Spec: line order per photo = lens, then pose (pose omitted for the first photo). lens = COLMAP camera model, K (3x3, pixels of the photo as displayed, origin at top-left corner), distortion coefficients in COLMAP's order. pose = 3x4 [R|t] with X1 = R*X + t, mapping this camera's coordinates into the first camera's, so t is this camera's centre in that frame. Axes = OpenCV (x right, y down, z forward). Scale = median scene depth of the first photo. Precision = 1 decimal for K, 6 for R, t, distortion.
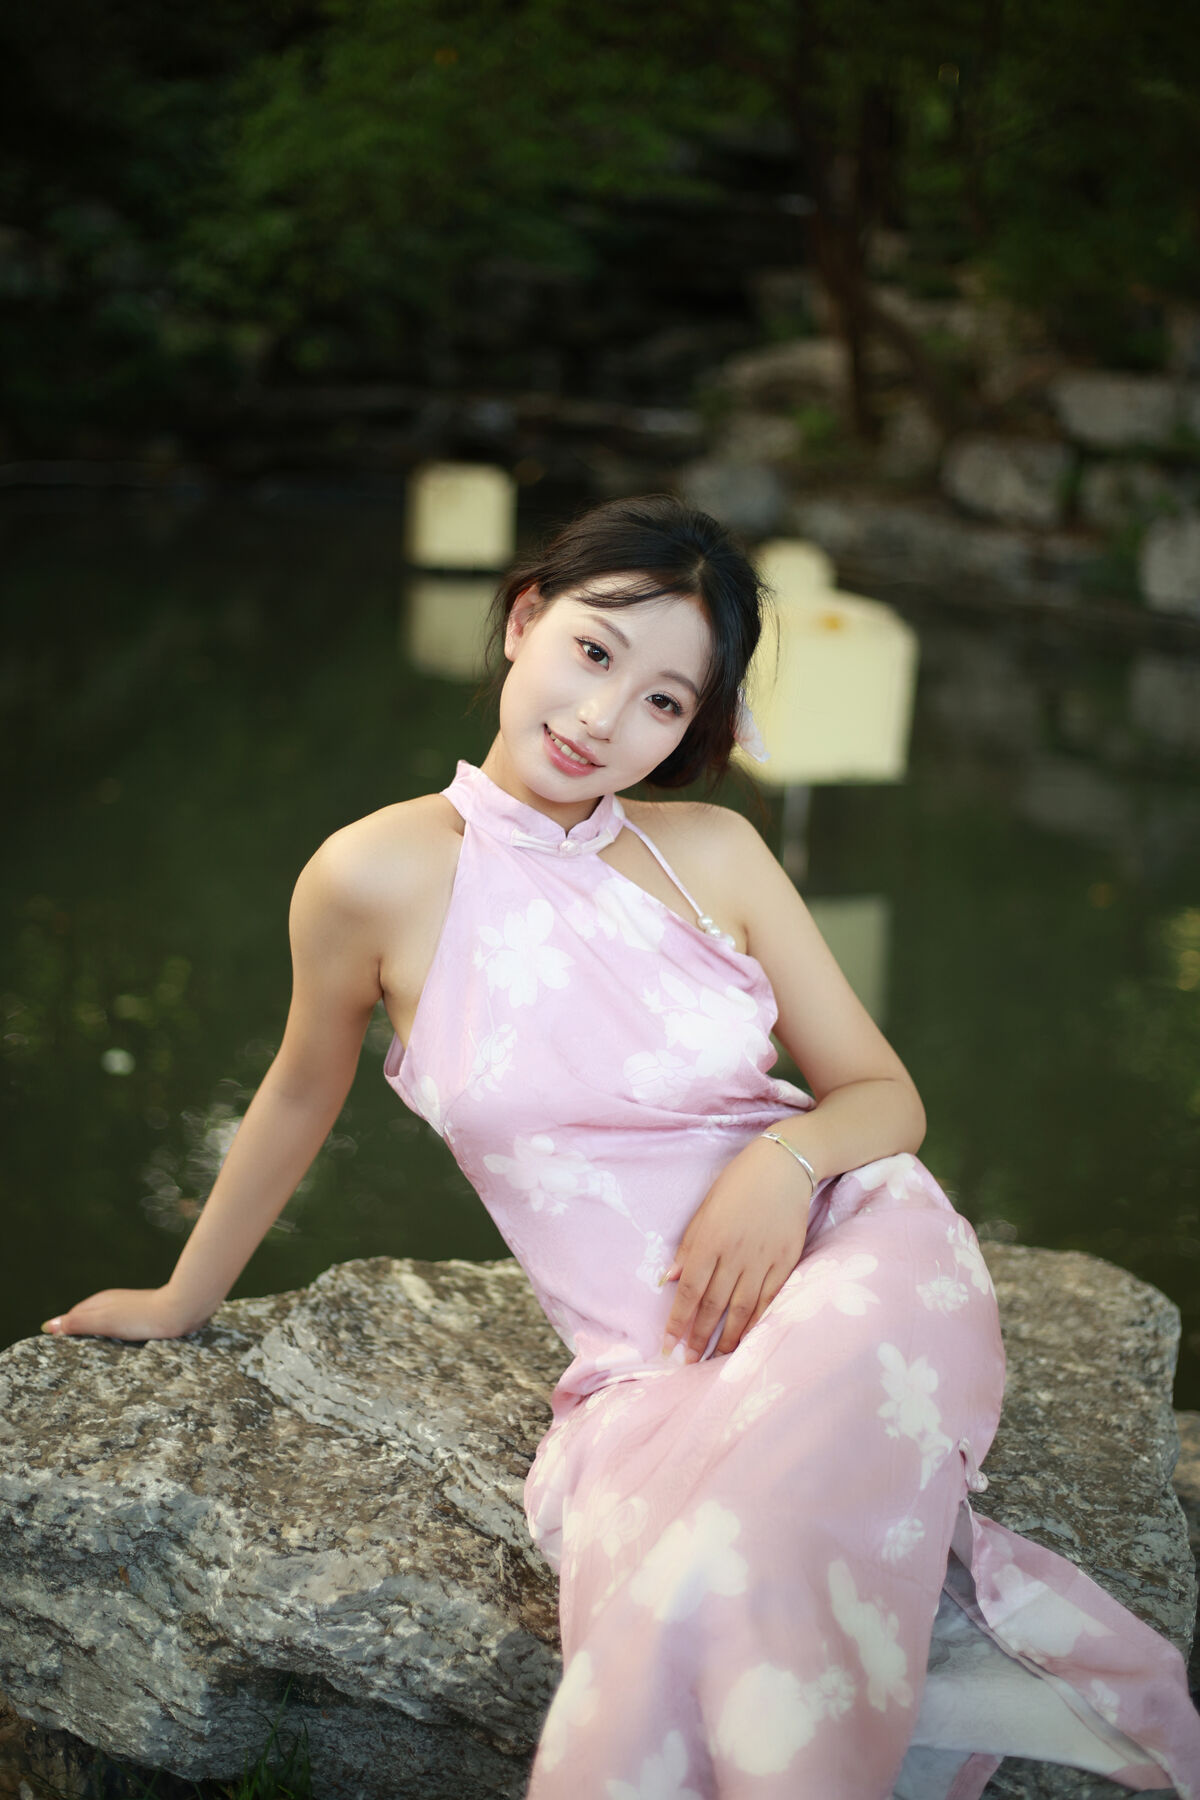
lens RADIAL K [[2690.9, 0, 582.0], [0, 2690.9, 907.8], [0, 0, 1]] dist [-0.114636, -0.077642]
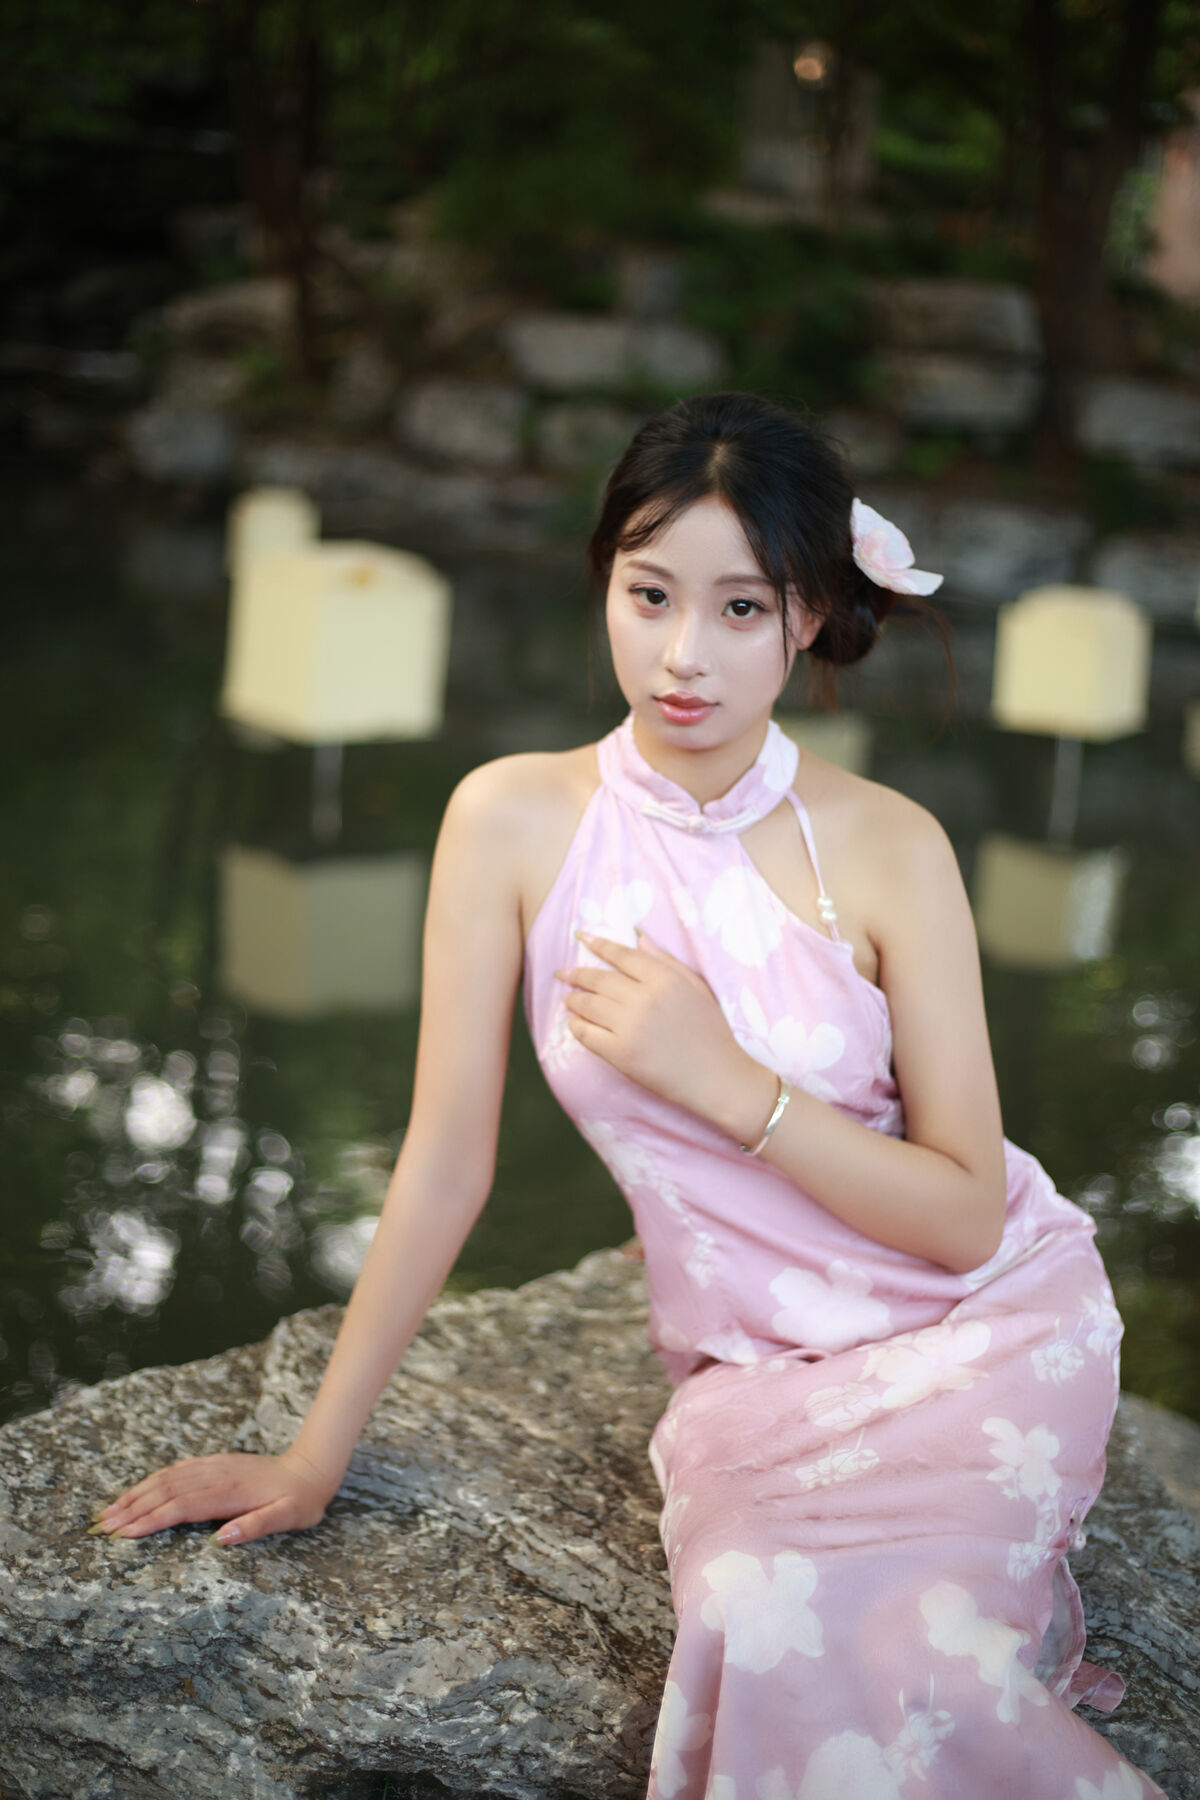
lens RADIAL K [[2701.0, 0, 600.0], [0, 2701.0, 900.0], [0, 0, 1]] dist [-0.116413, -0.063600]
pose [[0.972356, -0.045550, 0.229018, -0.219802], [0.040894, 0.998850, 0.025037, -0.036748], [-0.229895, -0.014979, 0.973100, 0.069036]]
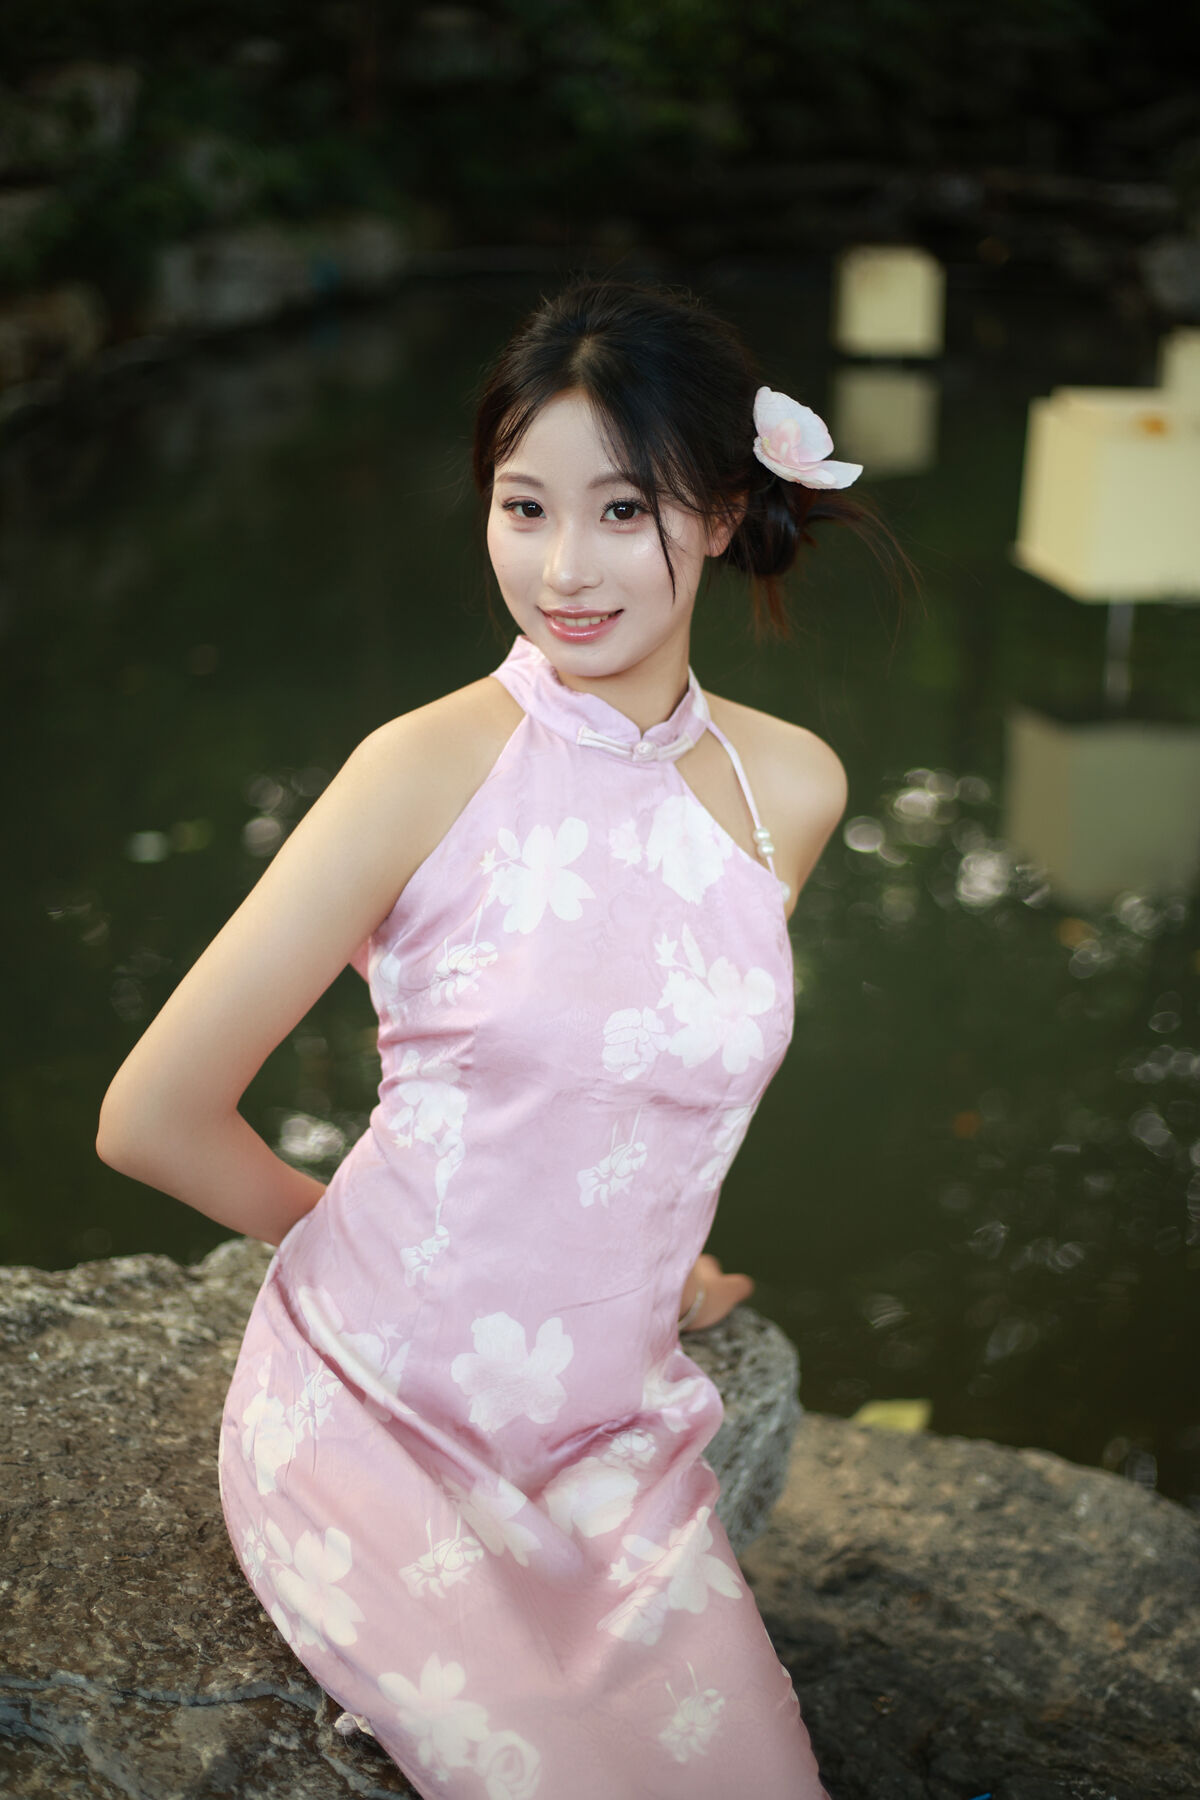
lens RADIAL K [[2692.3, 0, 600.0], [0, 2692.3, 900.0], [0, 0, 1]] dist [-0.117924, -0.053363]
pose [[0.977880, 0.026839, -0.207438, 0.416525], [-0.010169, 0.996661, 0.081014, -0.068718], [0.208920, -0.077112, 0.974888, 0.255563]]
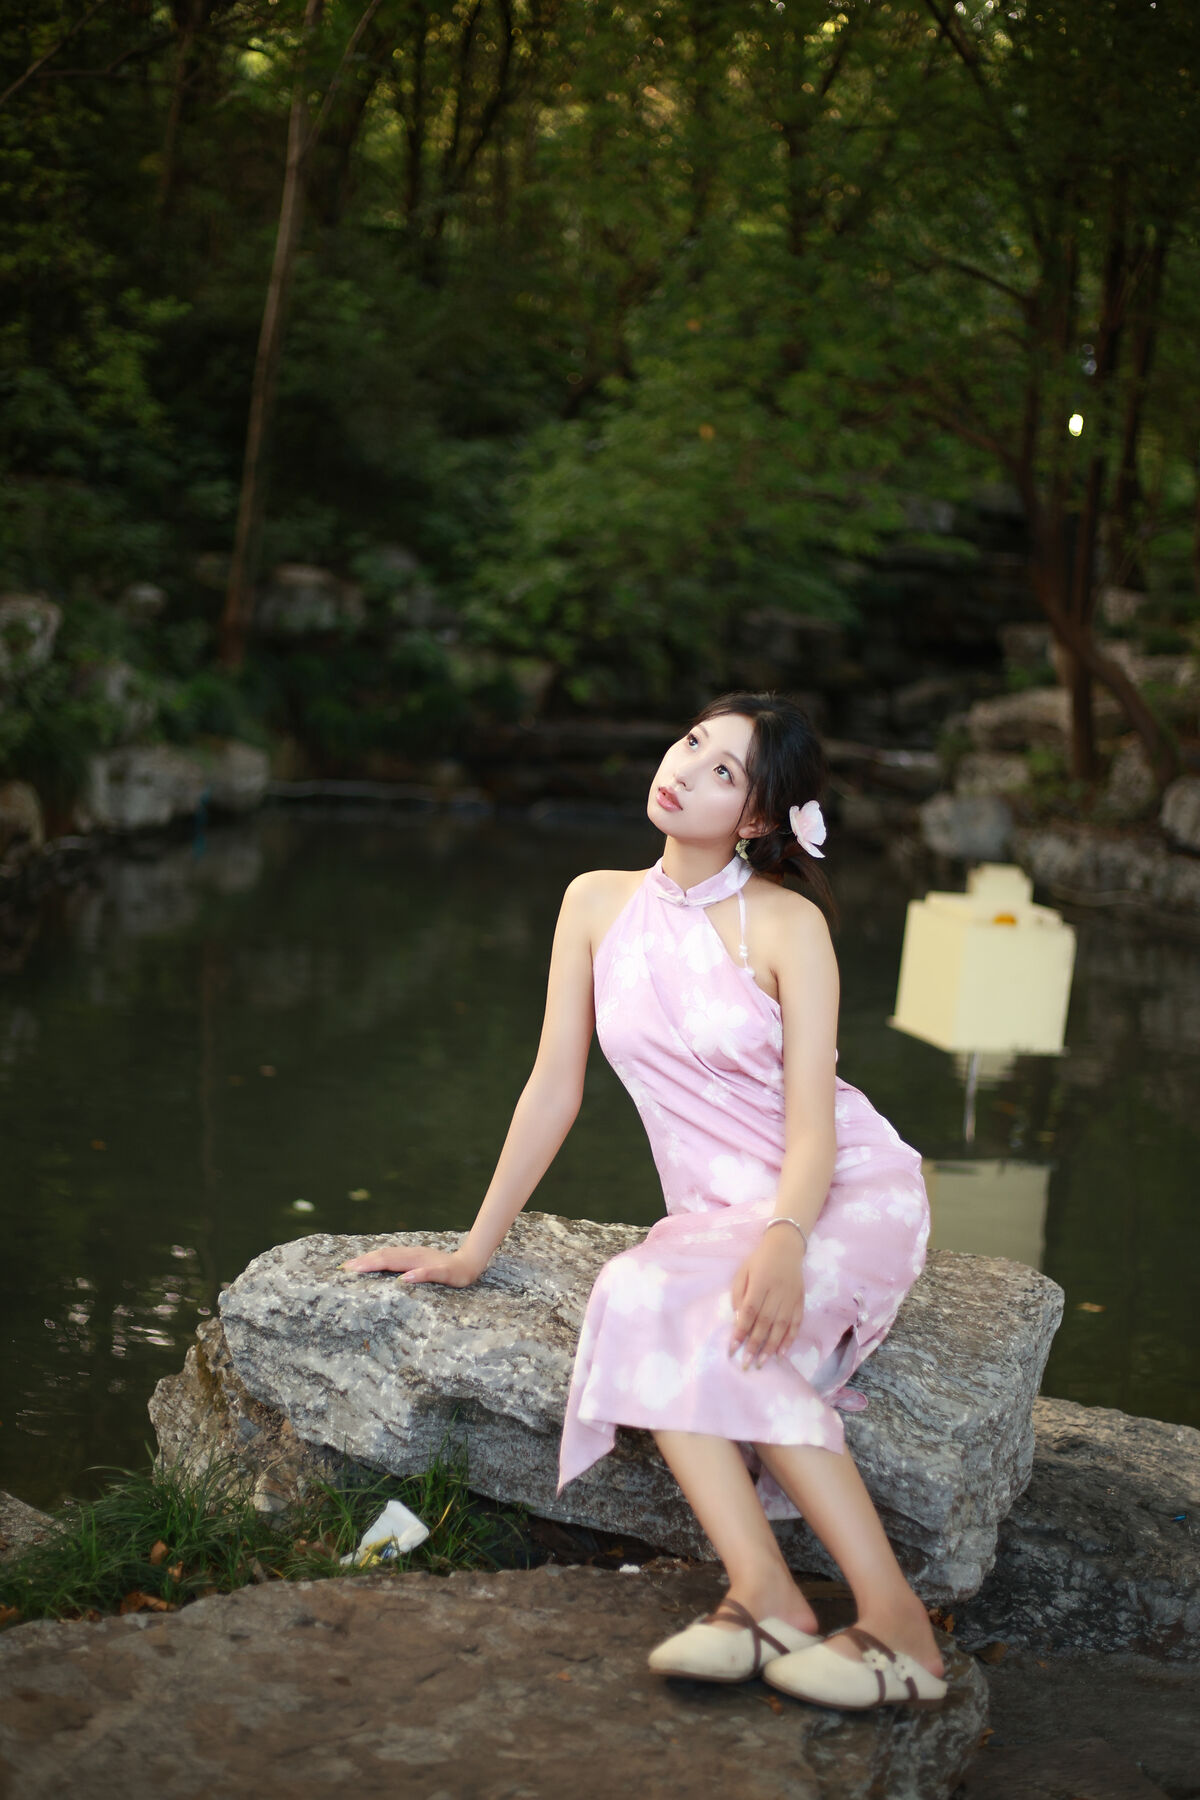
lens RADIAL K [[2693.2, 0, 563.4], [0, 2693.2, 897.6], [0, 0, 1]] dist [-0.121093, -0.034699]
pose [[0.993384, 0.030893, -0.110610, 0.128051], [-0.045040, 0.990780, -0.127777, 0.170135], [0.105642, 0.131914, 0.985616, -0.686946]]
